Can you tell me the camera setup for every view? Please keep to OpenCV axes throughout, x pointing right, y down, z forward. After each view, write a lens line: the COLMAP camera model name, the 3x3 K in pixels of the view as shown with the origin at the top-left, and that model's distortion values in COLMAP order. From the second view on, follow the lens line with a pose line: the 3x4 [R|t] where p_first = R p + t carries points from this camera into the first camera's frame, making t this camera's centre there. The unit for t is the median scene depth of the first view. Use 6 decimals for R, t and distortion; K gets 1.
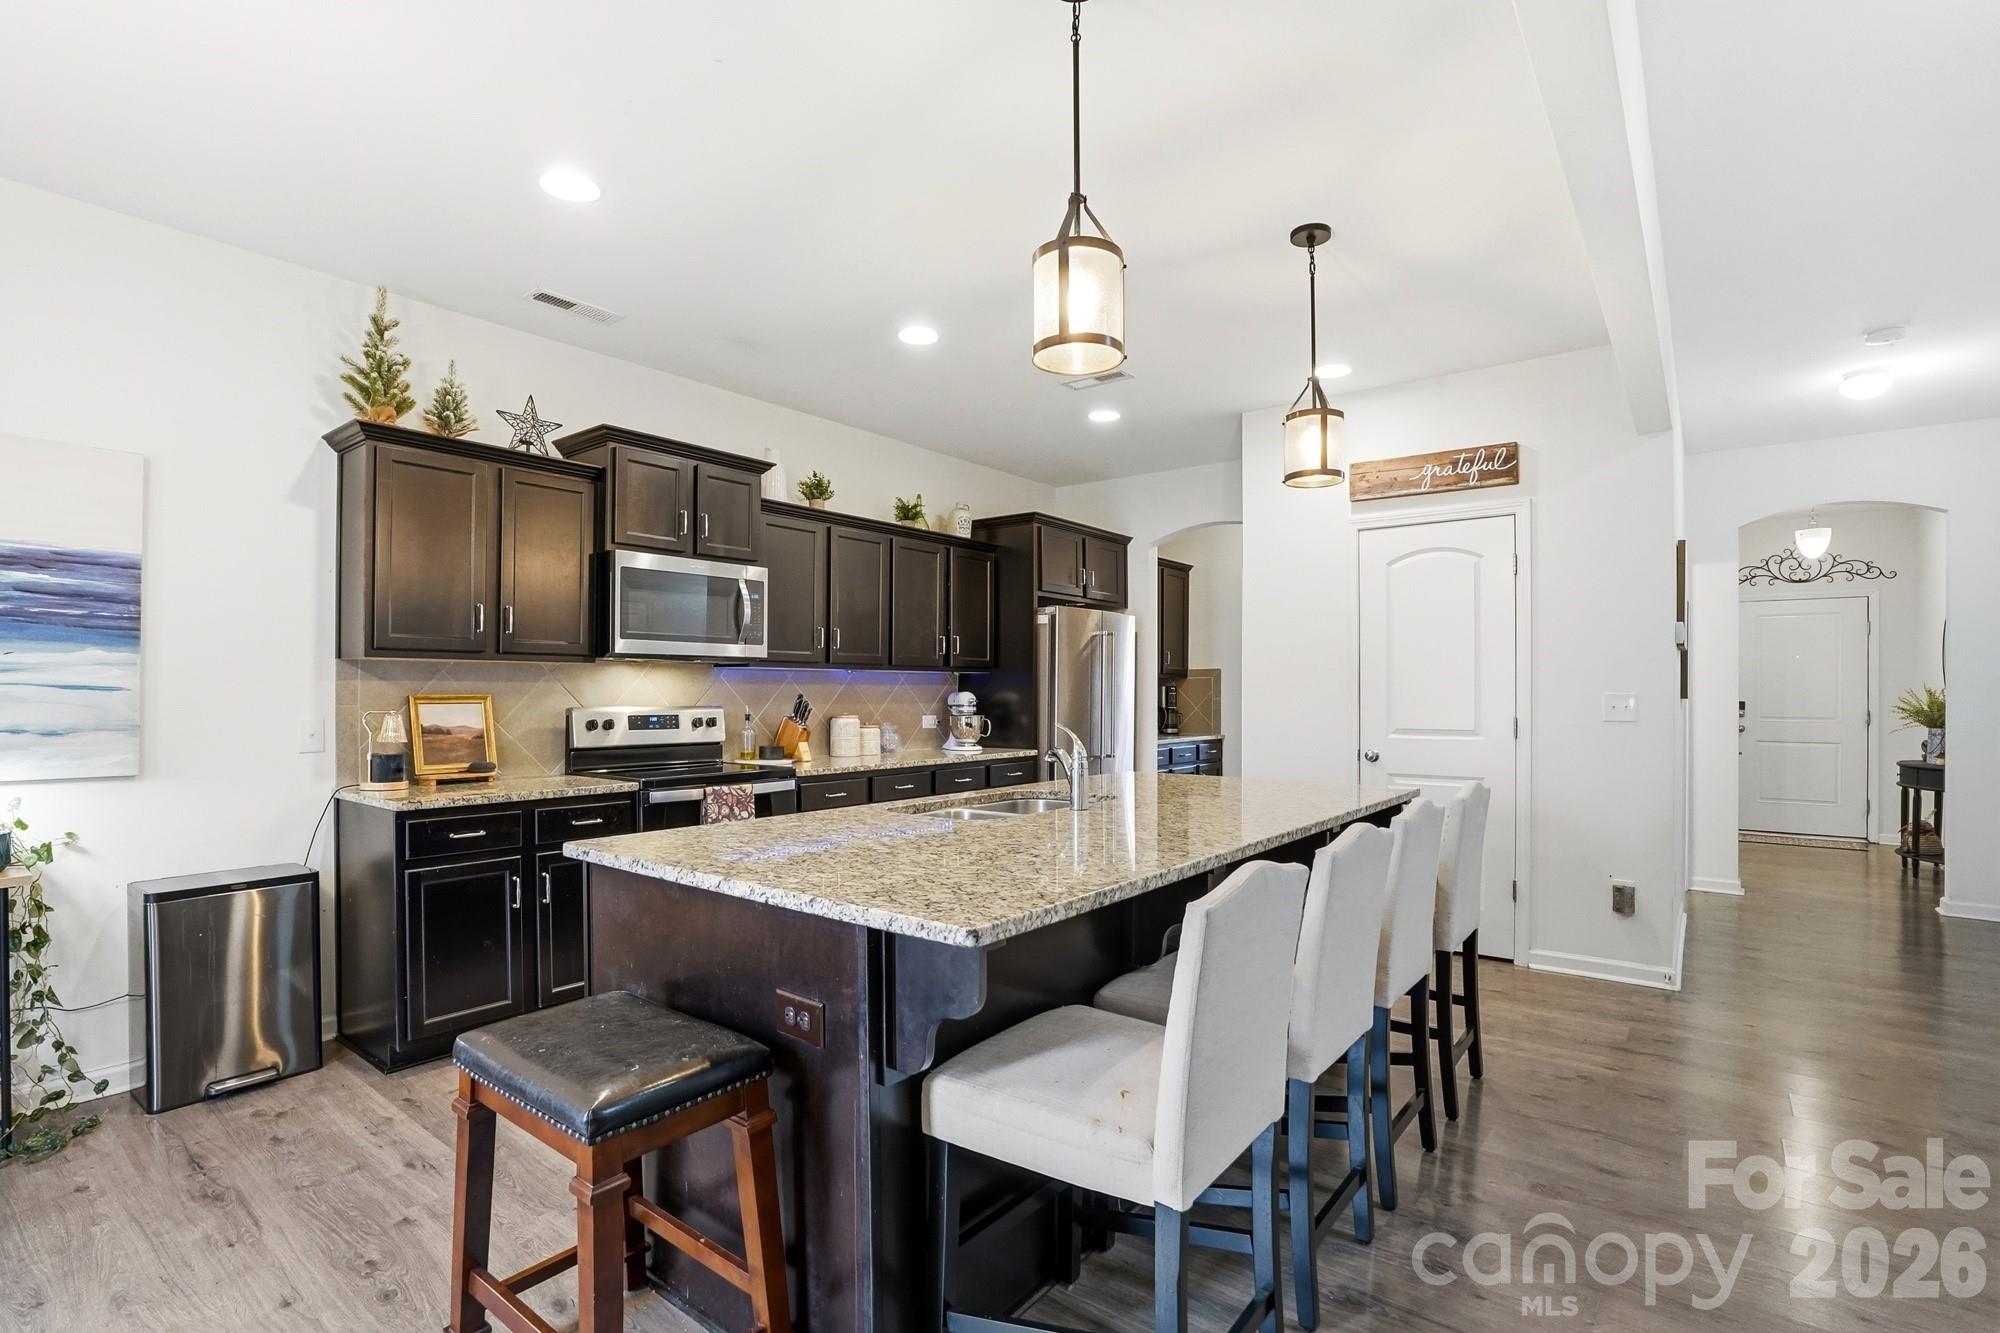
lens RADIAL K [[933.9, 0, 1021.2], [0, 933.9, 691.1], [0, 0, 1]] dist [-0.060566, 0.016649]
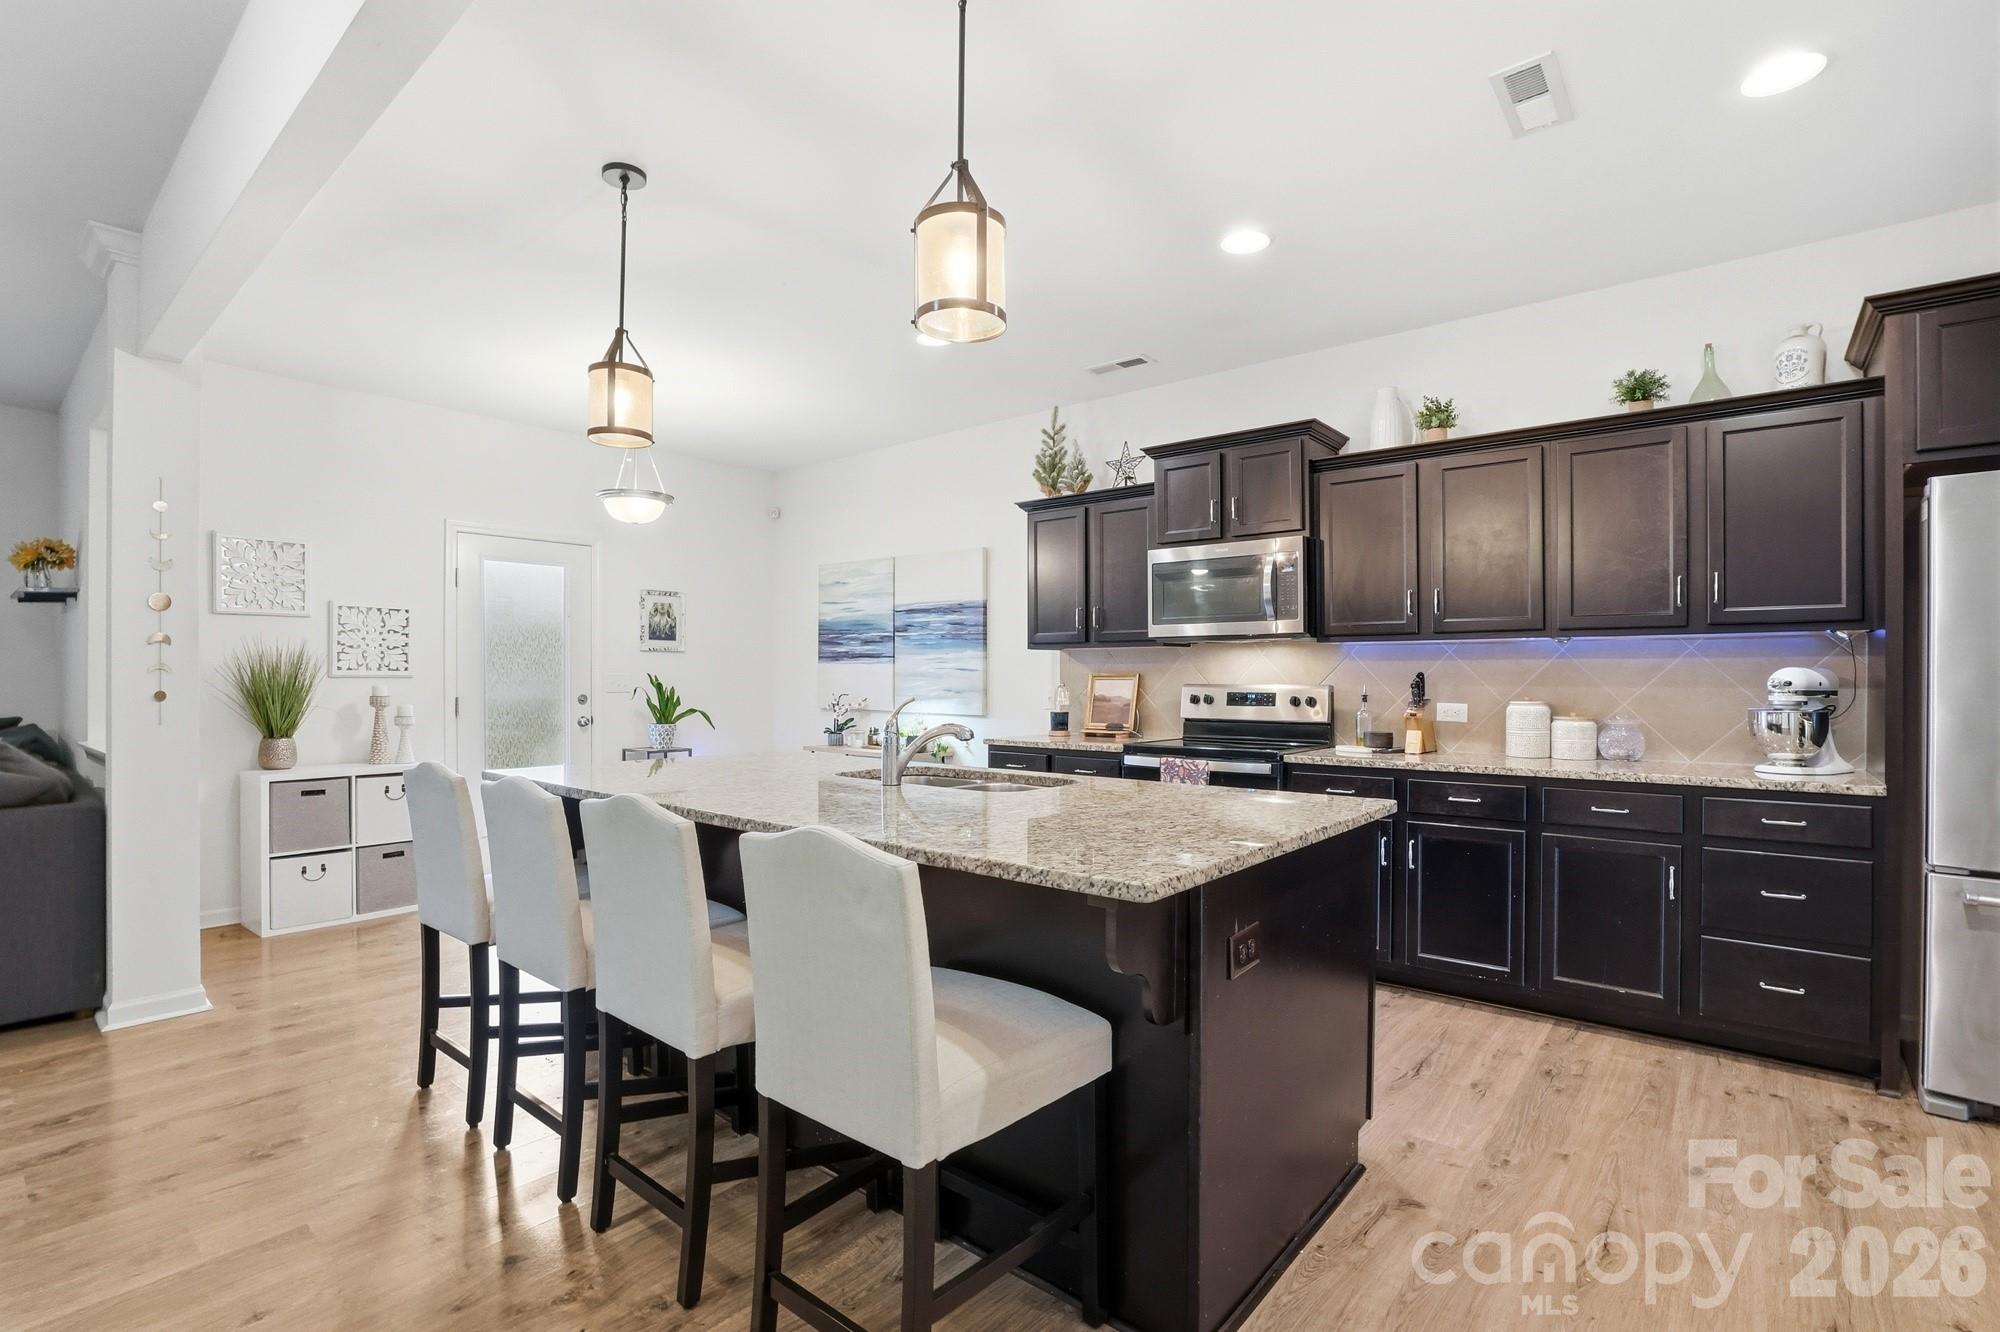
lens RADIAL K [[938.9, 0, 1003.7], [0, 938.9, 672.6], [0, 0, 1]] dist [-0.059239, 0.020866]
pose [[-0.043831, -0.005259, -0.999025, 0.768378], [0.001317, 0.999985, -0.005322, 0.009791], [0.999038, -0.001549, -0.043823, 0.861499]]
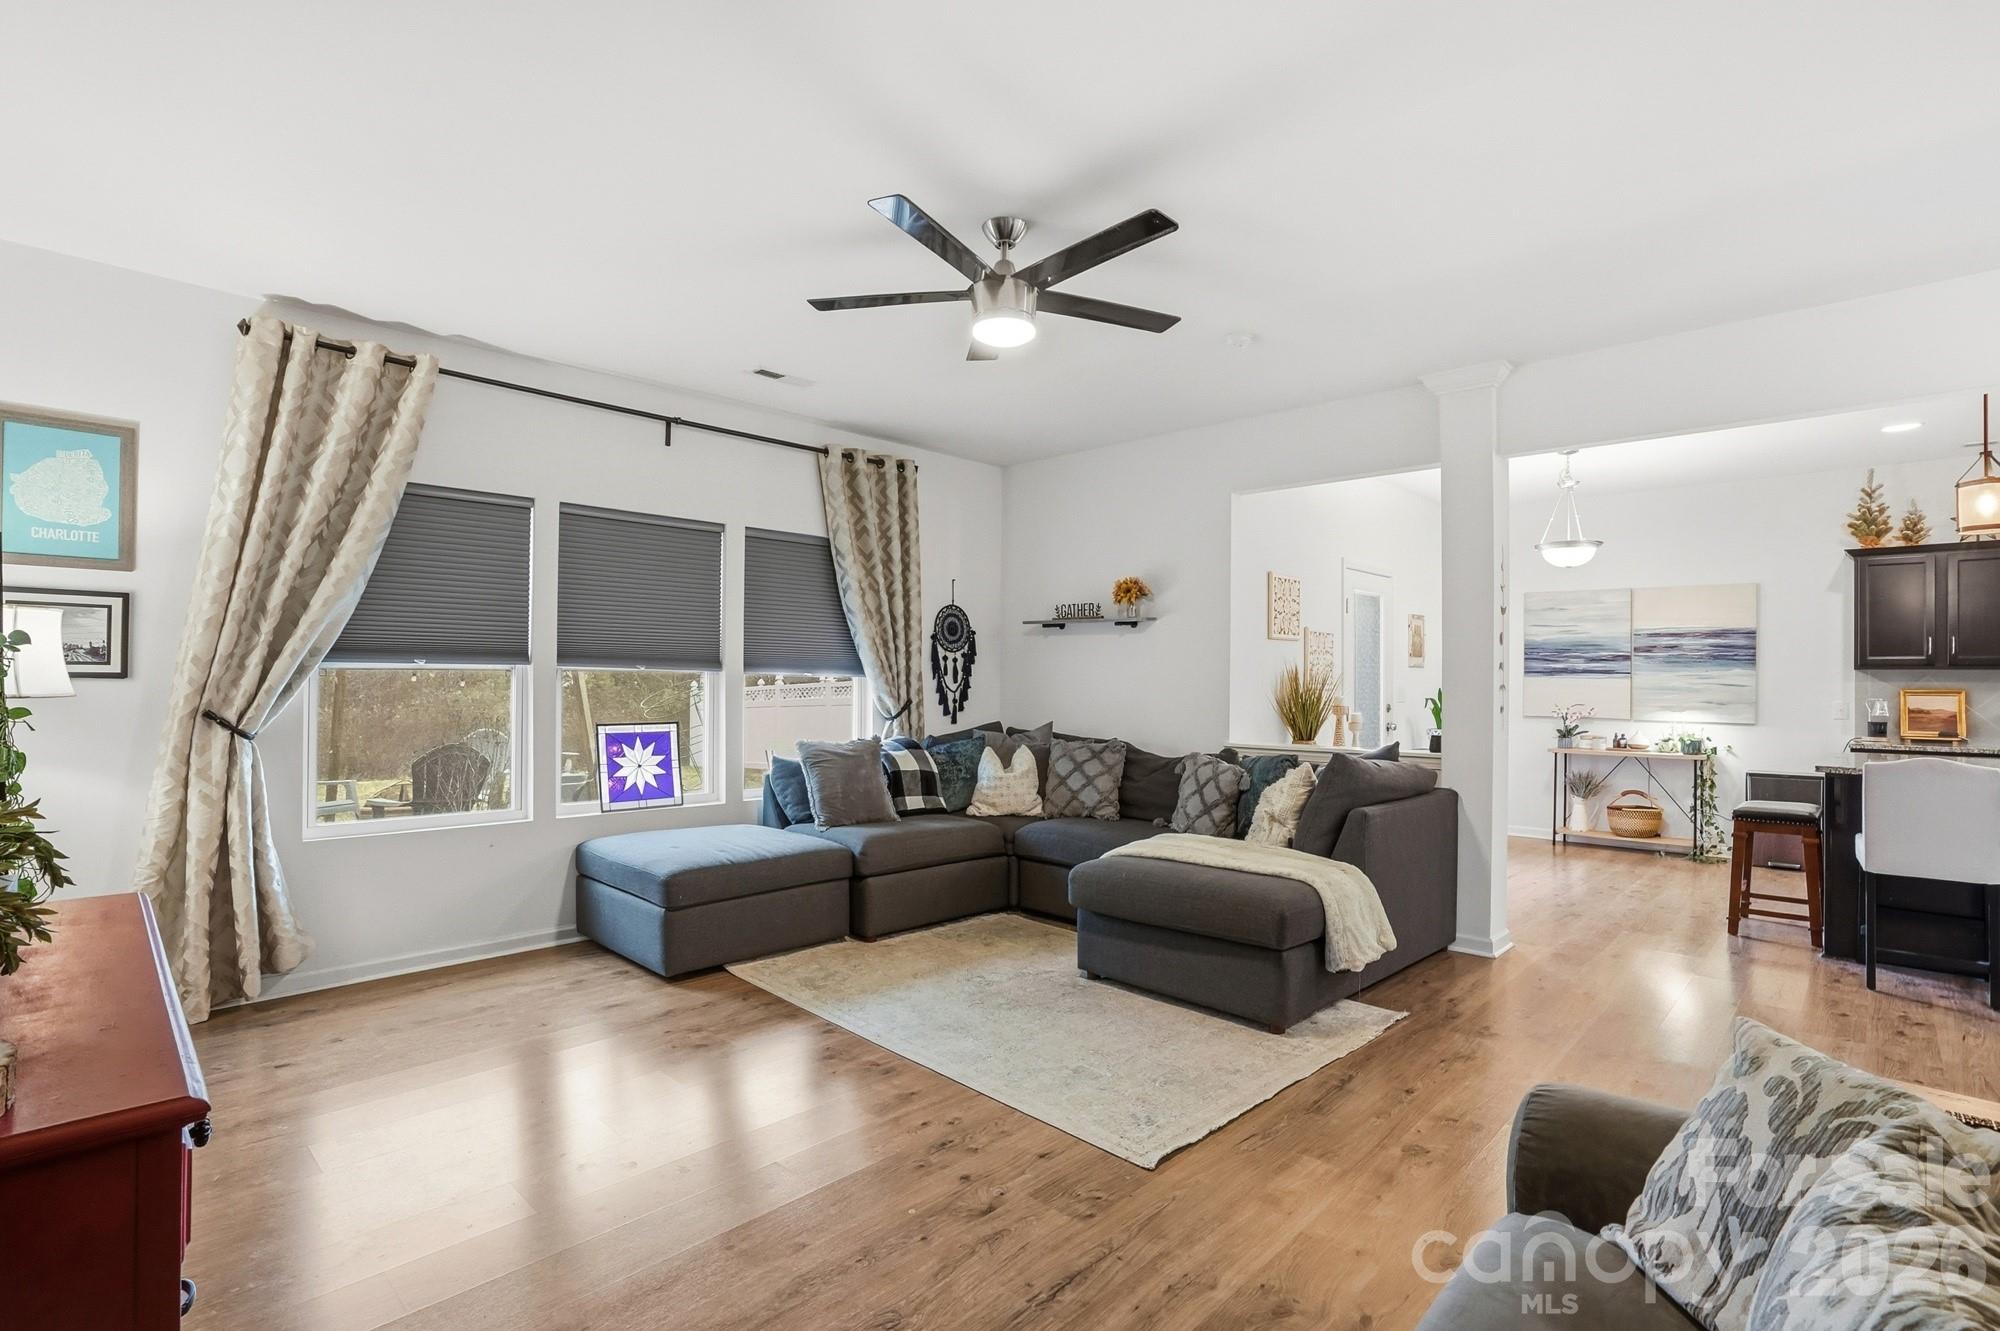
lens RADIAL K [[938.9, 0, 1003.7], [0, 938.9, 672.1], [0, 0, 1]] dist [-0.059239, 0.020866]
pose [[-0.125533, -0.007016, -0.992065, 1.192163], [-0.005110, 0.999966, -0.006425, -0.010089], [0.992076, 0.004263, -0.125565, -0.469005]]
